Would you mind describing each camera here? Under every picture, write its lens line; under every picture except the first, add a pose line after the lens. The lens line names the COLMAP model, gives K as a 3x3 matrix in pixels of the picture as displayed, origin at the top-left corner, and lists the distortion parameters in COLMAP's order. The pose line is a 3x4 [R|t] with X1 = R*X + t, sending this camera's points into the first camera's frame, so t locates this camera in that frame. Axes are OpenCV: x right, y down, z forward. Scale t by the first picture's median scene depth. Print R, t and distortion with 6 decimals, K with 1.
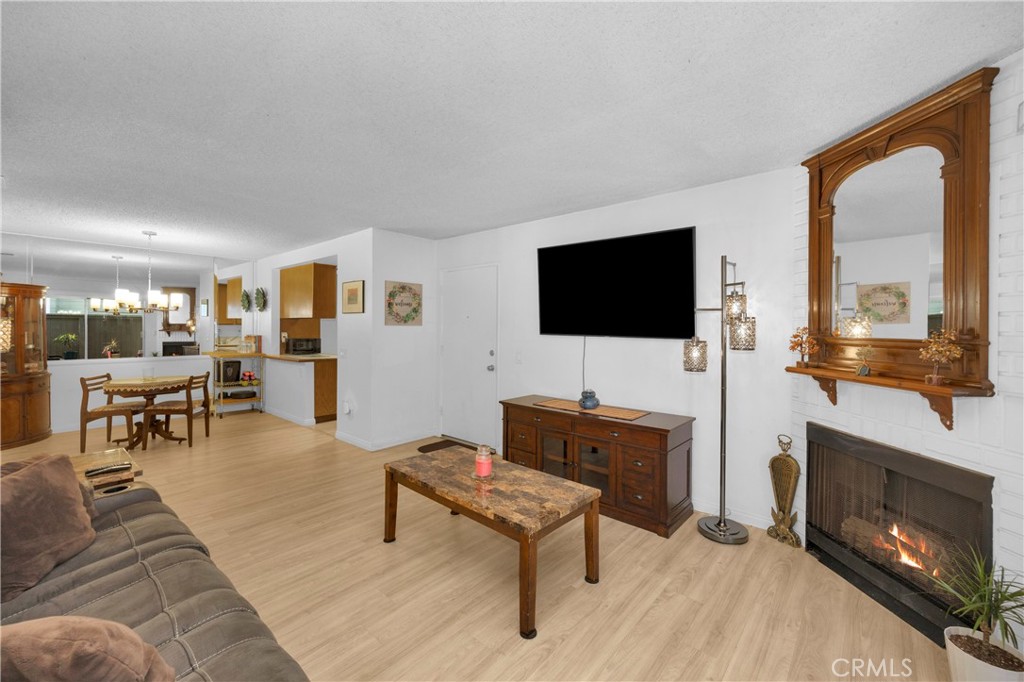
lens RADIAL K [[412.4, 0, 518.2], [0, 412.4, 328.2], [0, 0, 1]] dist [0.000387, -0.000052]
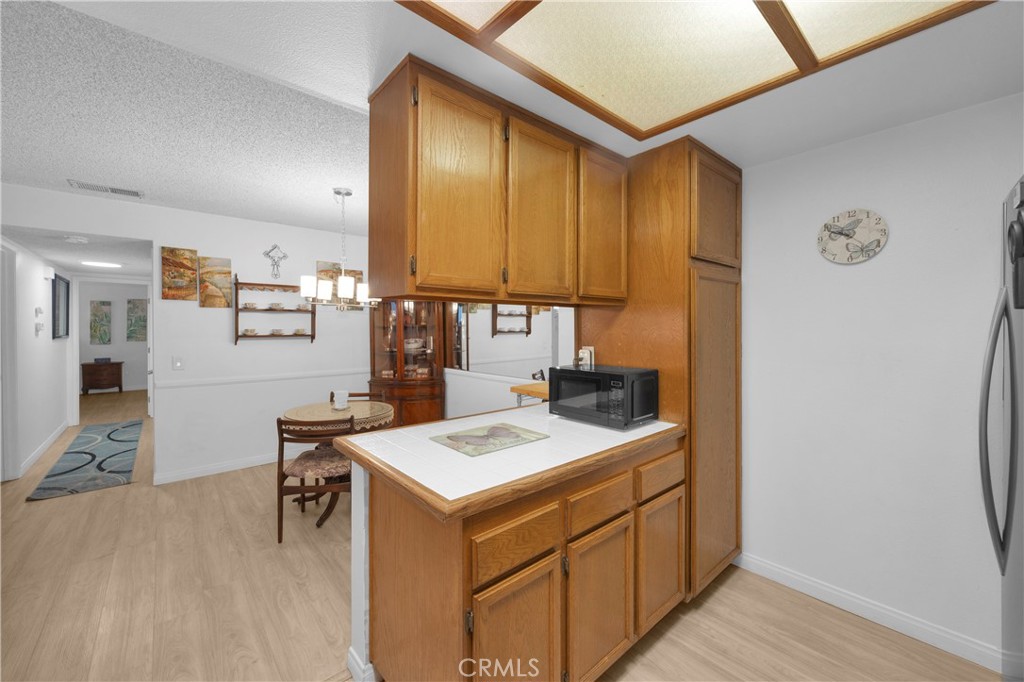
lens RADIAL K [[393.0, 0, 507.6], [0, 393.0, 331.2], [0, 0, 1]] dist [-0.016793, -0.000026]
pose [[-0.154516, -0.004619, -0.987979, -0.305312], [-0.001445, 0.999989, -0.004449, 0.000456], [0.987989, 0.000740, -0.154521, 1.354353]]
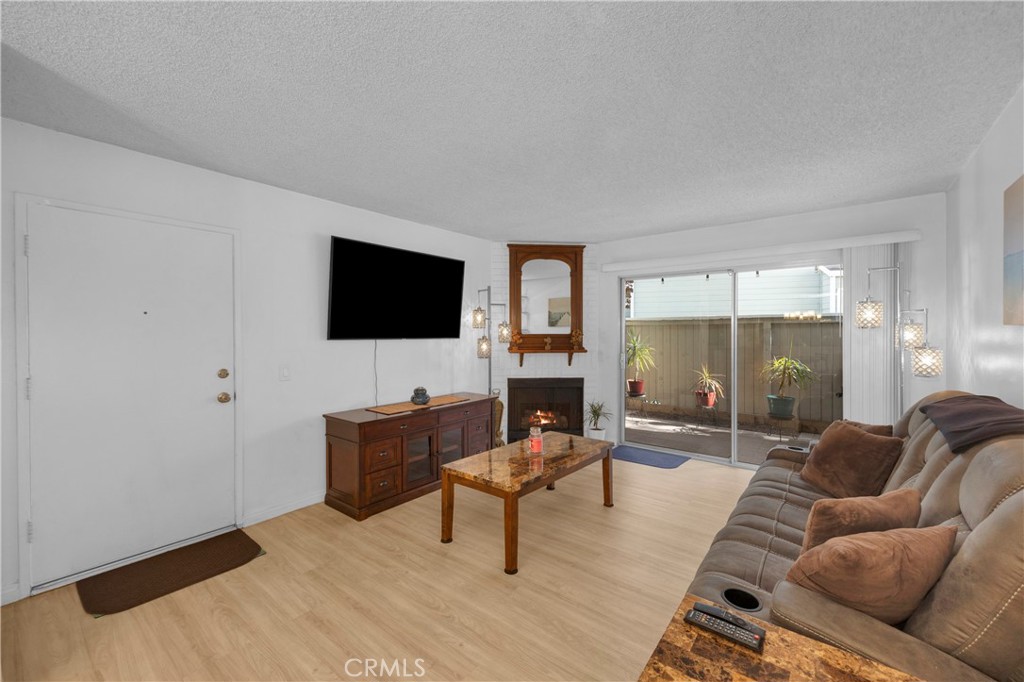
lens RADIAL K [[414.4, 0, 511.2], [0, 414.4, 332.9], [0, 0, 1]] dist [0.002594, 0.000138]
pose [[-0.026885, -0.014052, 0.999540, -0.659377], [0.005901, 0.999882, 0.014215, -0.007255], [-0.999621, 0.006281, -0.026799, 0.551996]]
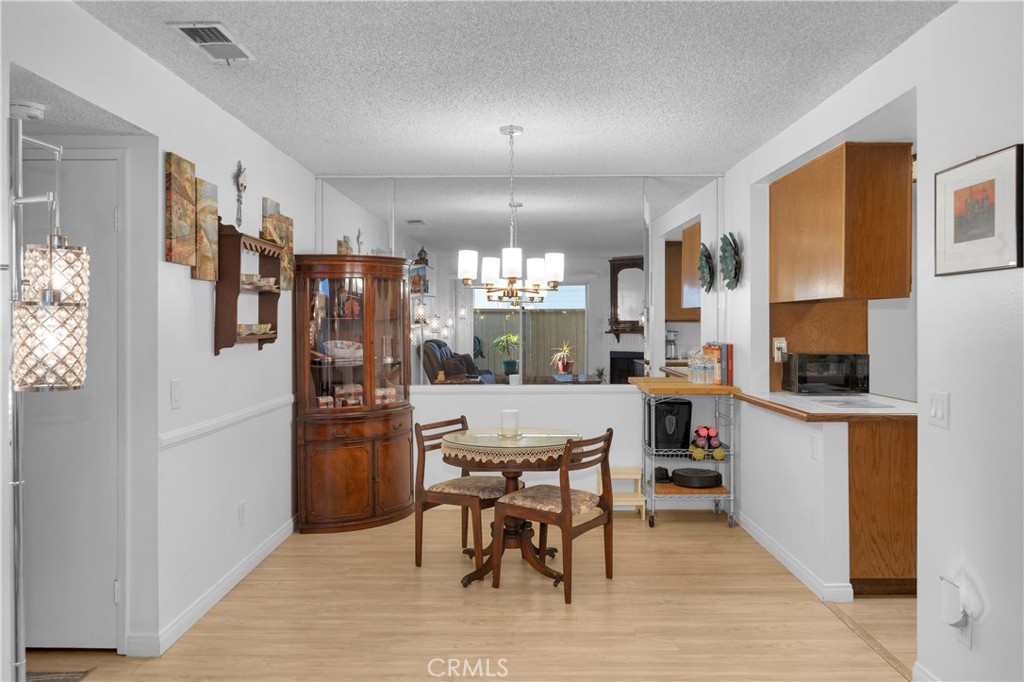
lens RADIAL K [[796.4, 0, 508.7], [0, 796.4, 329.2], [0, 0, 1]] dist [0.008180, 0.005489]
pose [[0.636691, -0.002923, -0.771114, -0.181627], [0.004922, 0.999988, 0.000274, 0.000011], [0.771103, -0.003969, 0.636698, 0.405451]]
